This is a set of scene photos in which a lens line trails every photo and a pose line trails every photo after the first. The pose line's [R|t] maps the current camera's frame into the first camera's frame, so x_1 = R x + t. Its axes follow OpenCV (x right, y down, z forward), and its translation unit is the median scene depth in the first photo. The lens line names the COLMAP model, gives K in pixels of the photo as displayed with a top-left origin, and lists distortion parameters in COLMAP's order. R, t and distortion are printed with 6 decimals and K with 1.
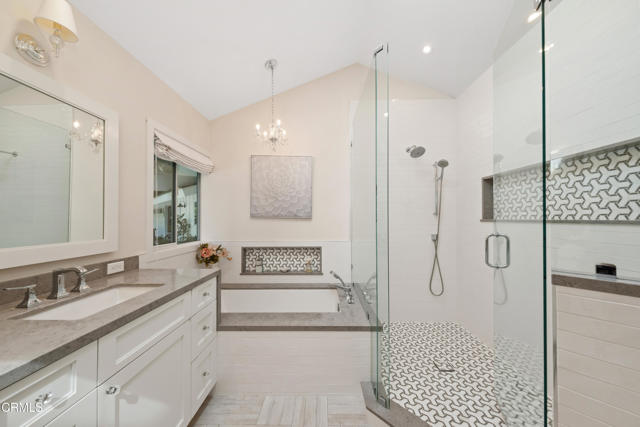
lens RADIAL K [[219.7, 0, 322.2], [0, 219.7, 219.1], [0, 0, 1]] dist [0.000821, -0.000283]
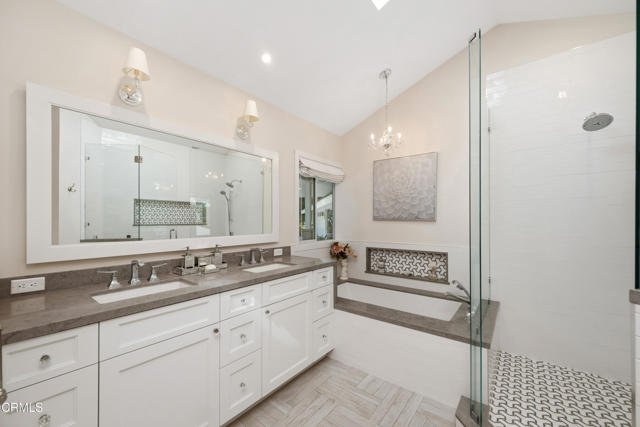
lens RADIAL K [[264.0, 0, 320.5], [0, 264.0, 227.6], [0, 0, 1]] dist [0.001018, -0.000219]
pose [[0.783712, 0.016723, -0.620899, 0.289104], [-0.001502, 0.999686, 0.025029, -0.001320], [0.621123, -0.018683, 0.783491, -0.175119]]
